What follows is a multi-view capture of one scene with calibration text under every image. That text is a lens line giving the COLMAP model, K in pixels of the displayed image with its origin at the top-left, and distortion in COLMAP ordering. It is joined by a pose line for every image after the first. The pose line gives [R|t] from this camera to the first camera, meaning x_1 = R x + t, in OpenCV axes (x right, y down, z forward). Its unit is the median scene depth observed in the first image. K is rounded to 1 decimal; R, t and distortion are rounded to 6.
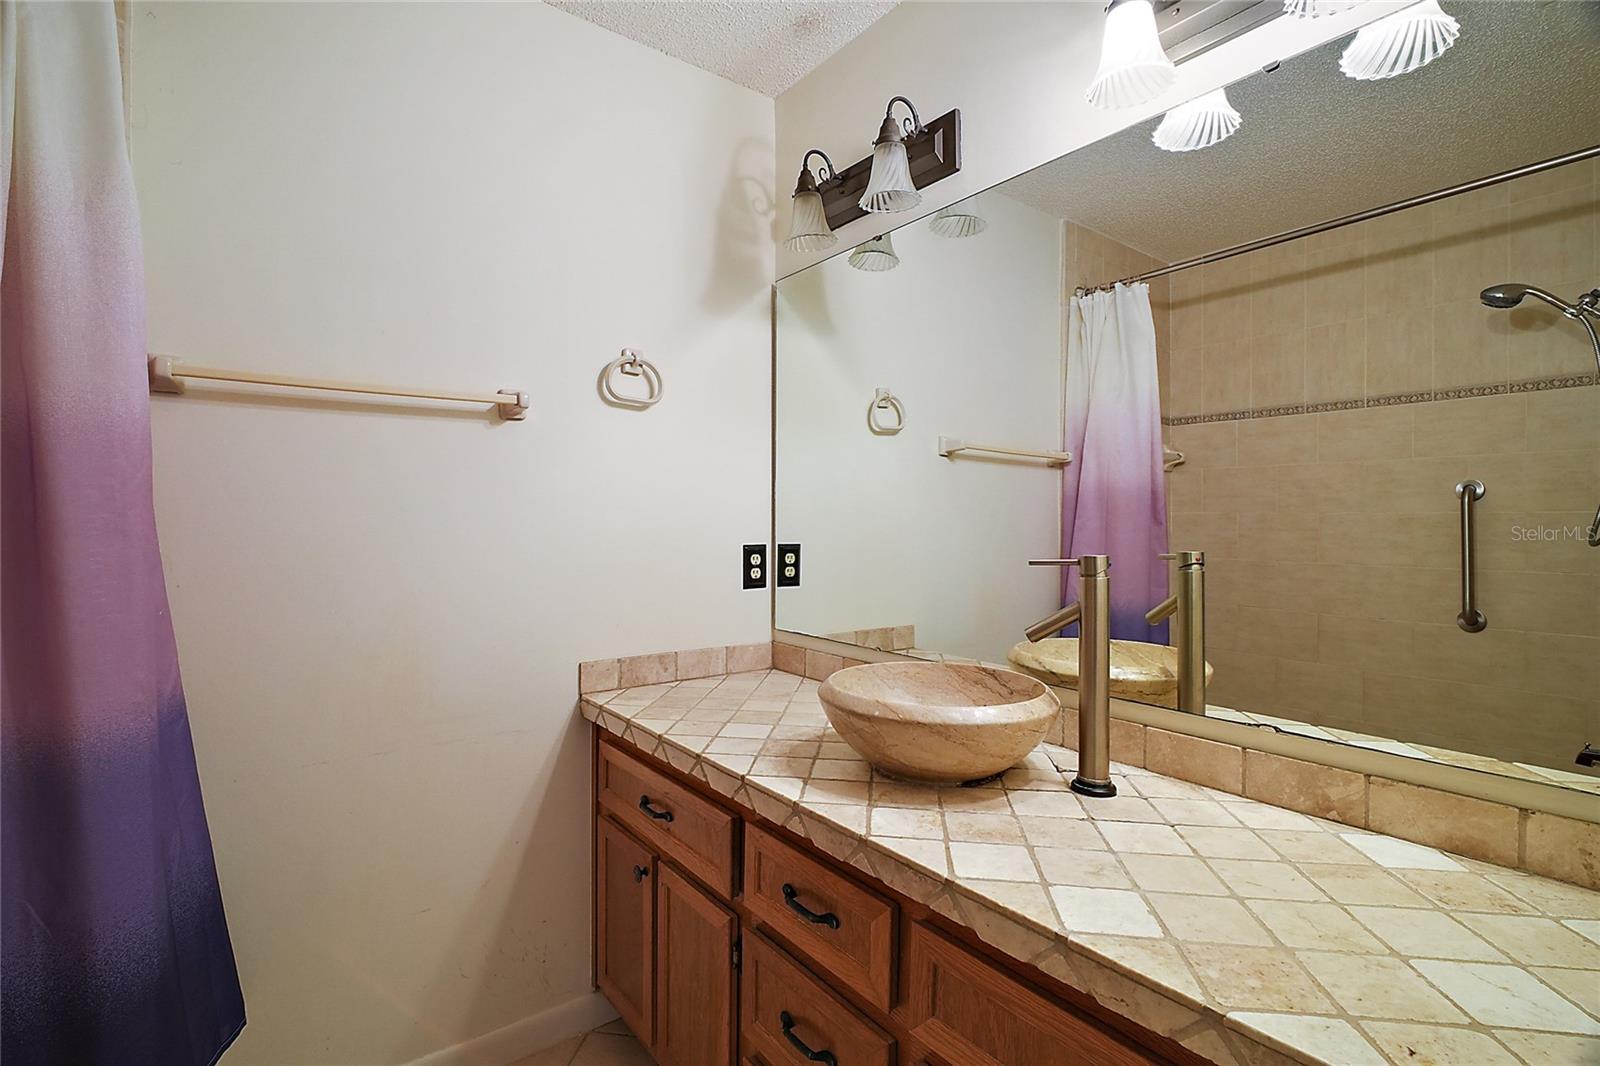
lens RADIAL K [[742.0, 0, 786.2], [0, 742.0, 527.6], [0, 0, 1]] dist [0.002689, -0.008844]
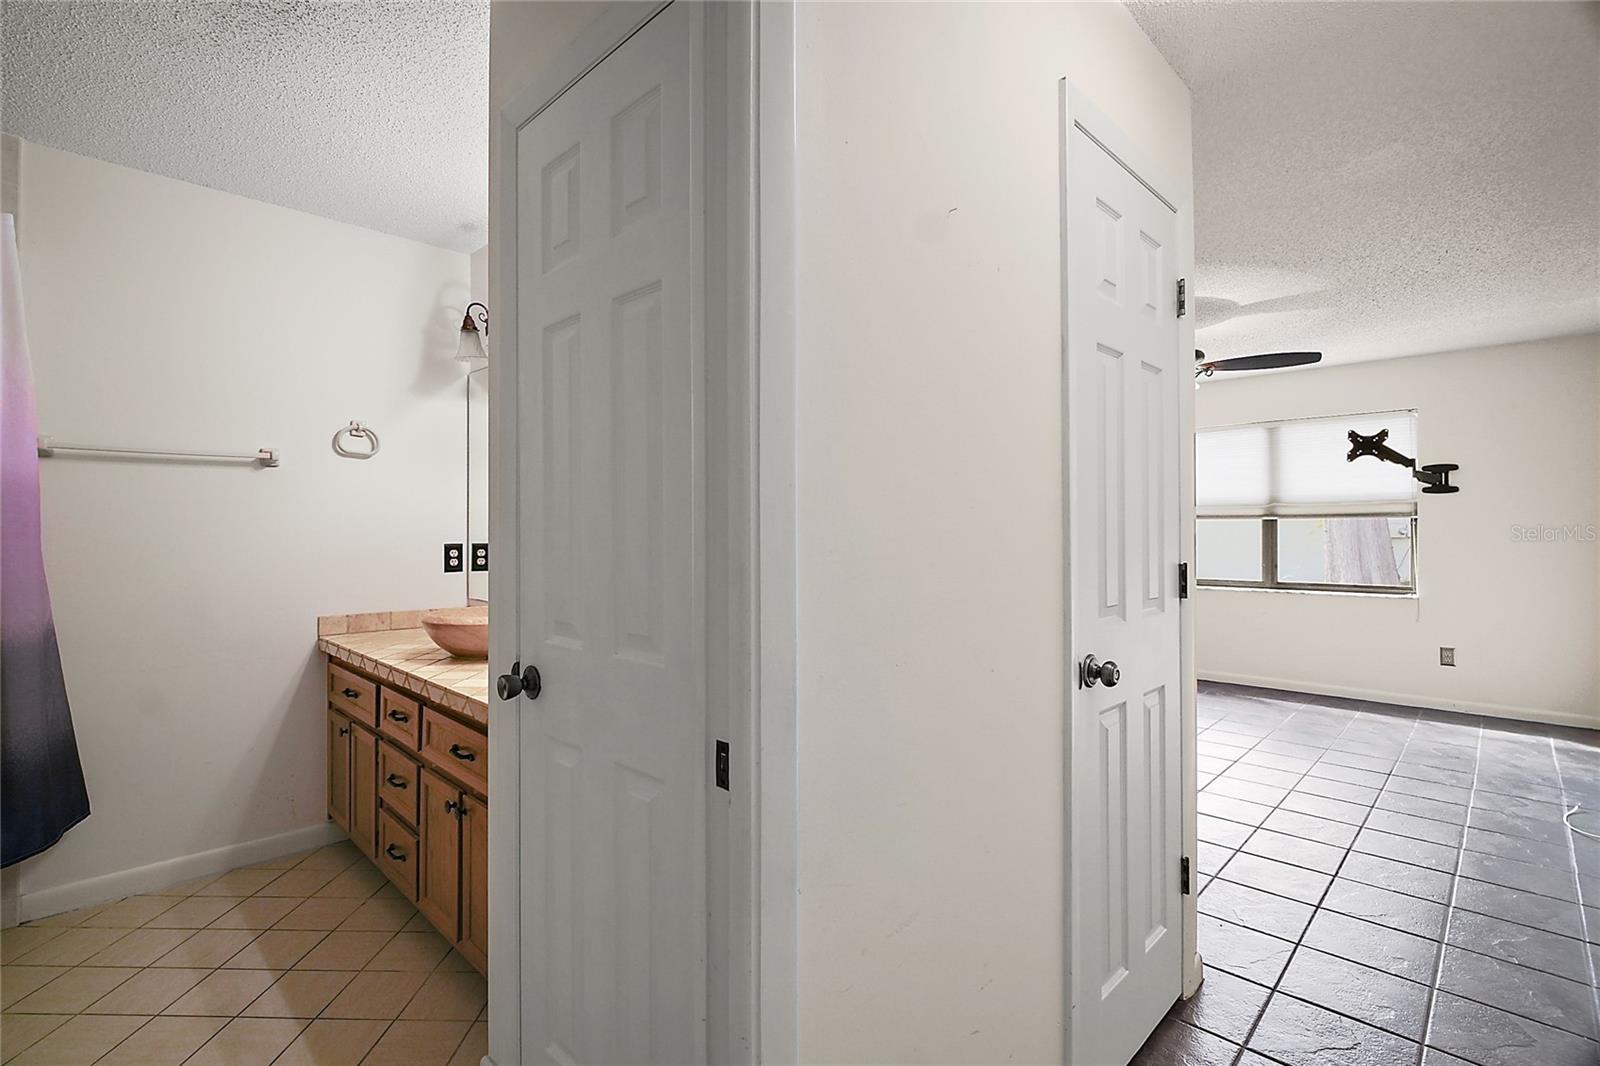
lens RADIAL K [[742.0, 0, 786.2], [0, 742.0, 527.6], [0, 0, 1]] dist [0.002689, -0.008844]
pose [[0.990289, -0.003311, 0.138988, 0.495956], [0.004944, 0.999923, -0.011406, 0.012167], [-0.138939, 0.011983, 0.990228, -0.725020]]
